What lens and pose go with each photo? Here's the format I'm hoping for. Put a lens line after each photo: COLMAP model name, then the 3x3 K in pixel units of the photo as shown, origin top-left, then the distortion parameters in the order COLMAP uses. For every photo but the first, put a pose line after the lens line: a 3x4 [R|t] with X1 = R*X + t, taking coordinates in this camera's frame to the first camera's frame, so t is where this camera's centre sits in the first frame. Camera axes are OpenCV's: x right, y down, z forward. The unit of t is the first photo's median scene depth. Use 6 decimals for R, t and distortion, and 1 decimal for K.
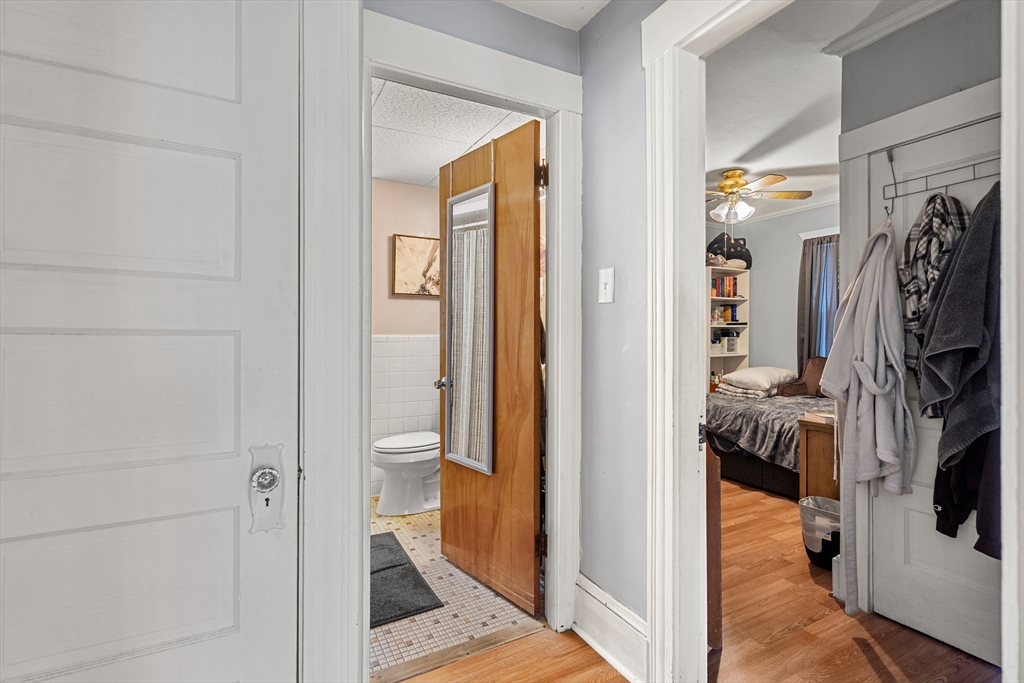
lens RADIAL K [[476.4, 0, 512.0], [0, 476.4, 341.5], [0, 0, 1]] dist [0.001742, 0.000418]
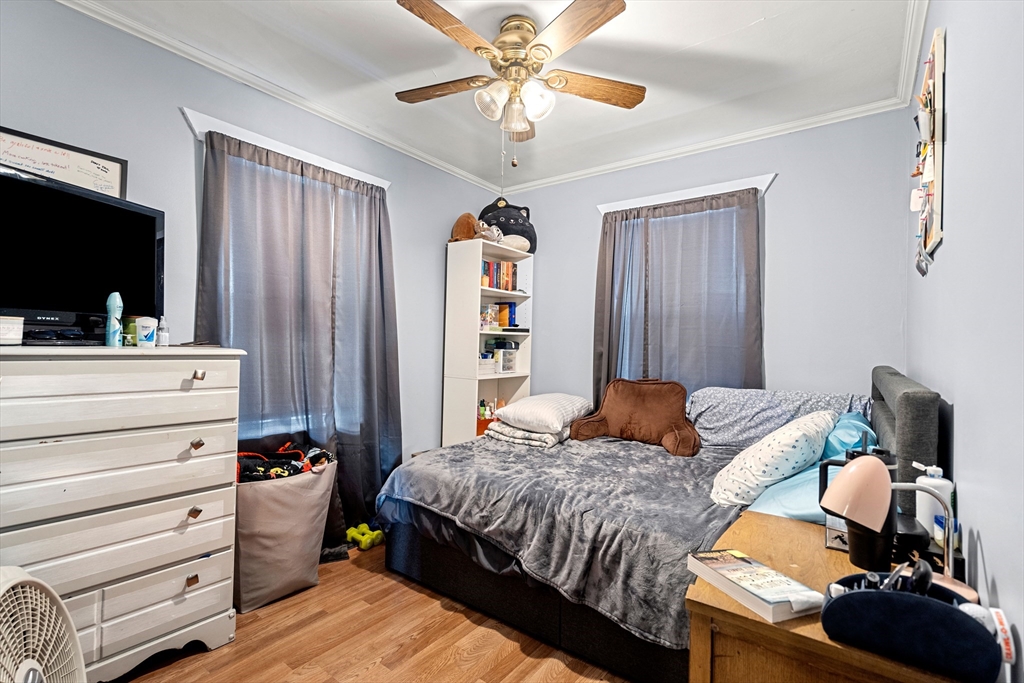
lens RADIAL K [[476.4, 0, 512.0], [0, 476.4, 341.5], [0, 0, 1]] dist [0.001742, 0.000418]
pose [[0.903802, 0.025745, 0.427175, 0.192793], [-0.016745, 0.999552, -0.024814, -0.003872], [-0.427622, 0.015274, 0.903828, 0.424388]]
